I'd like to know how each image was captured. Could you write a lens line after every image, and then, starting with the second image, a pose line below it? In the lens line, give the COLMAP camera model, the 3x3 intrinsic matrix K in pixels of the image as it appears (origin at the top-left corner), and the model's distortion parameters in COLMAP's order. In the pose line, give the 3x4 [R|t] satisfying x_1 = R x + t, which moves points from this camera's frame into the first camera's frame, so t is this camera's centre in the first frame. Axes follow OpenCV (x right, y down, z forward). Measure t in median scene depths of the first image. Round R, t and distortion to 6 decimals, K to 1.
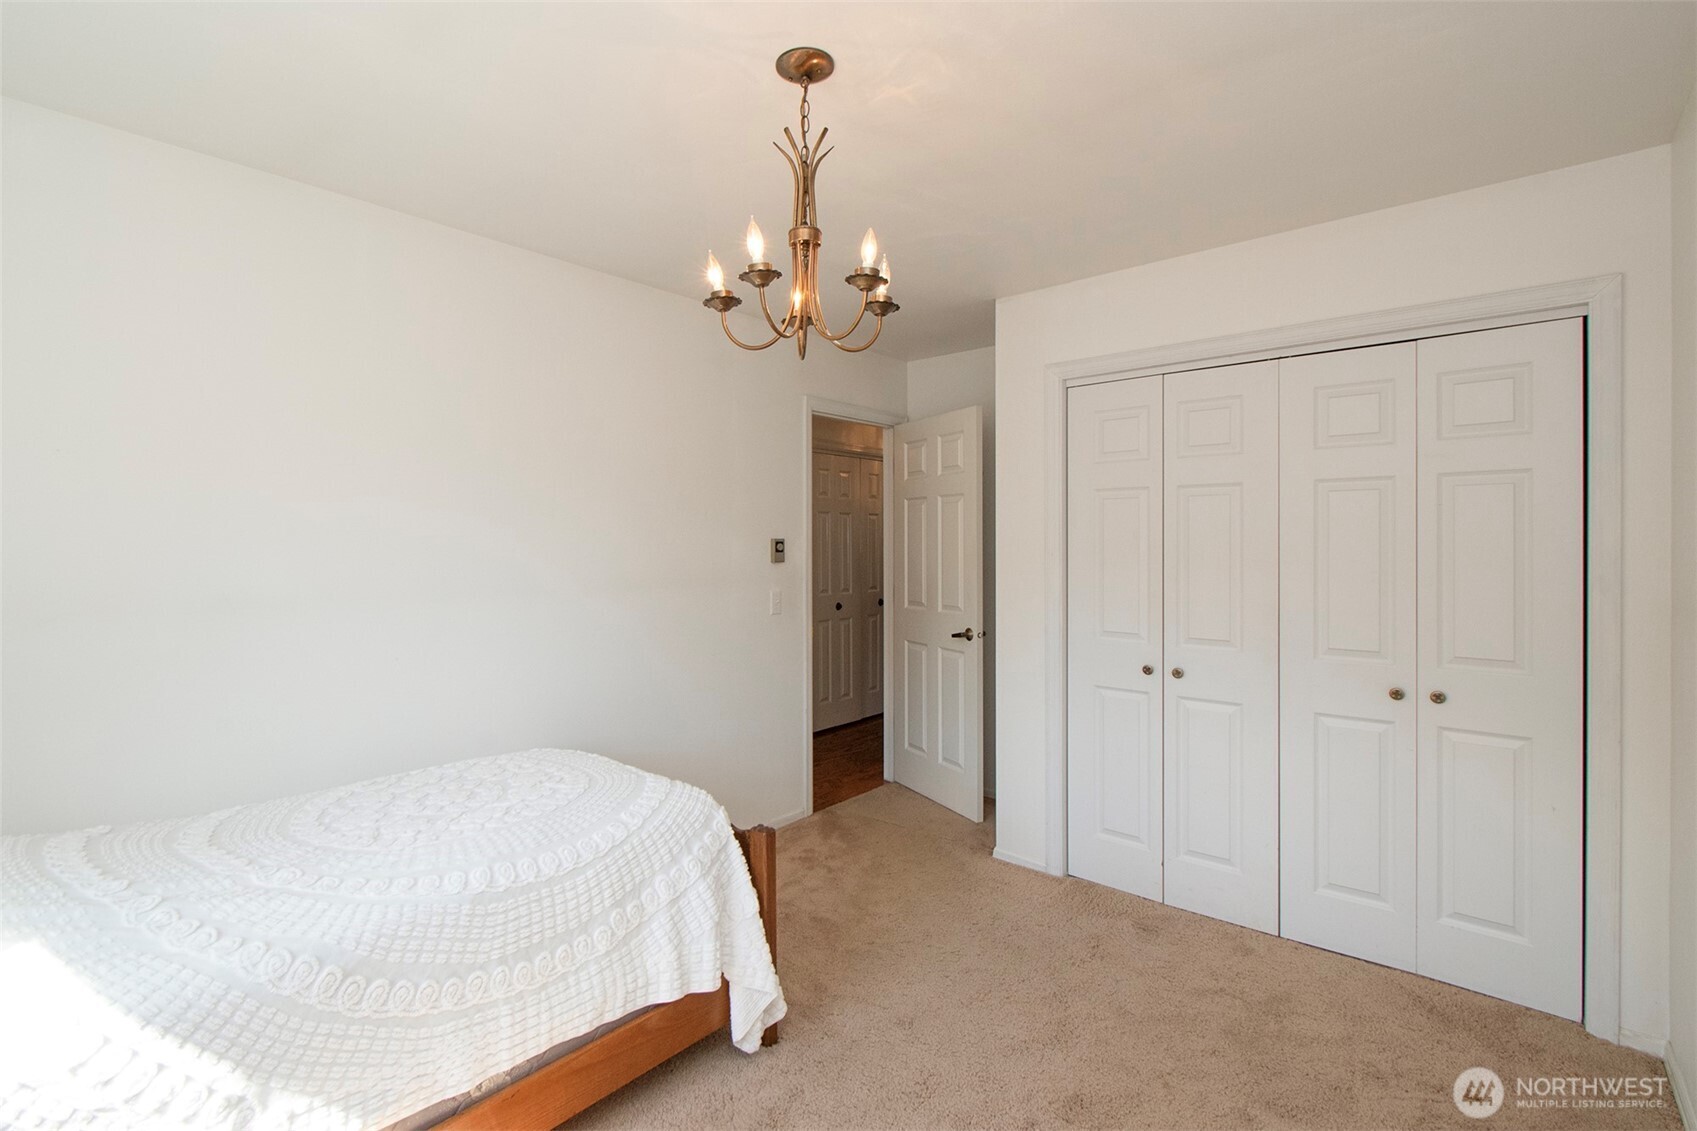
lens RADIAL K [[770.7, 0, 848.5], [0, 770.7, 565.5], [0, 0, 1]] dist [0.021713, 0.000320]
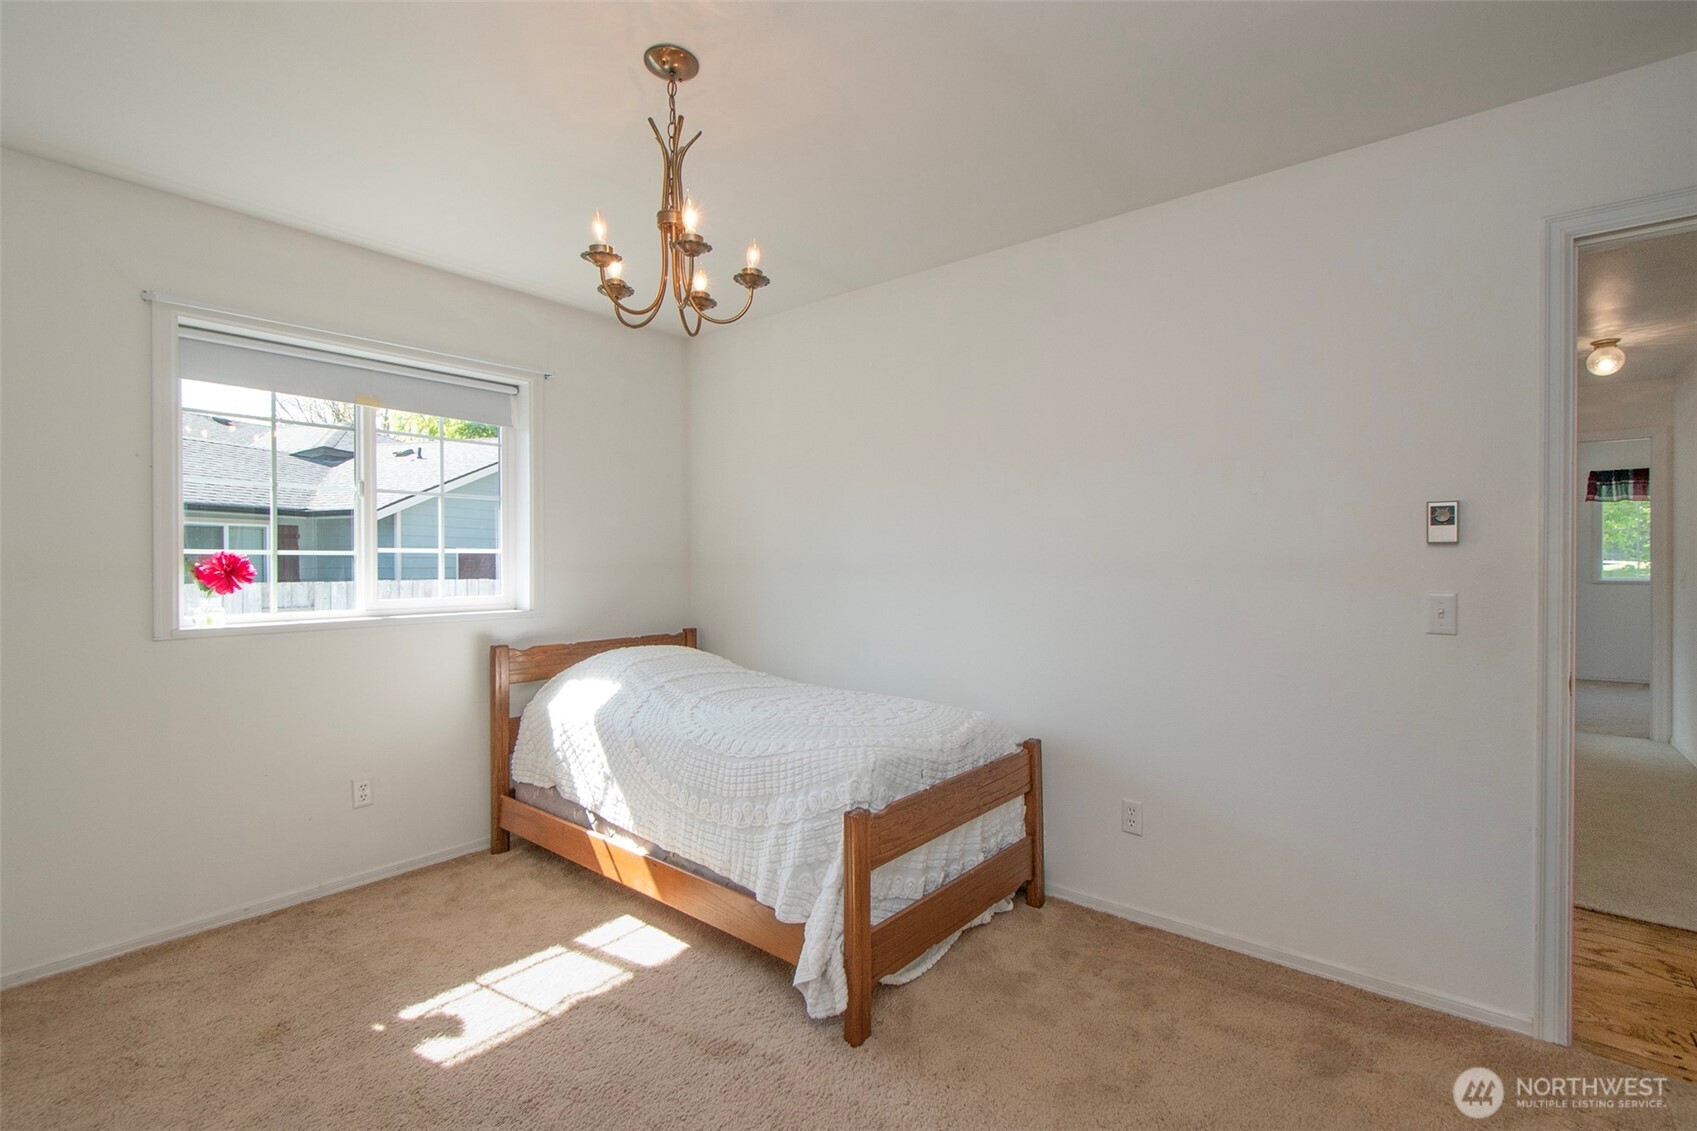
lens RADIAL K [[770.7, 0, 848.5], [0, 770.7, 565.5], [0, 0, 1]] dist [0.021713, 0.000320]
pose [[-0.000932, 0.001287, -0.999999, 0.995478], [-0.015711, 0.999876, 0.001302, 0.051423], [0.999876, 0.015712, -0.000912, 1.189693]]
